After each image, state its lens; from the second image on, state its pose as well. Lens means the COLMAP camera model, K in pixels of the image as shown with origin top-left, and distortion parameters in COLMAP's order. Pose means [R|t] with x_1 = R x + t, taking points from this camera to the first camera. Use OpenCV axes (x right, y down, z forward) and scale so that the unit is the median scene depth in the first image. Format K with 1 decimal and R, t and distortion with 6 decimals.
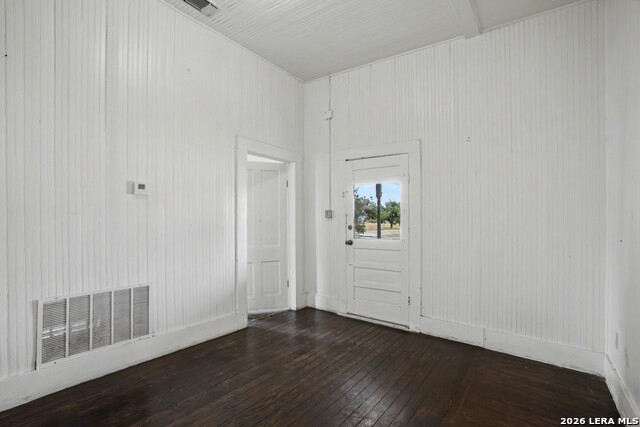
lens RADIAL K [[299.7, 0, 321.1], [0, 299.7, 220.7], [0, 0, 1]] dist [-0.000366, 0.000006]
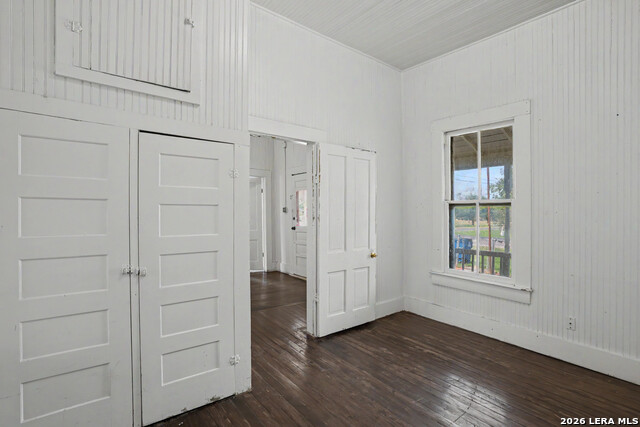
lens RADIAL K [[311.8, 0, 317.8], [0, 311.8, 221.1], [0, 0, 1]] dist [-0.029828, 0.000336]
pose [[0.950112, 0.007093, -0.311827, 0.677287], [-0.005348, 0.999965, 0.006452, 0.023949], [0.311862, -0.004462, 0.950117, -0.461755]]
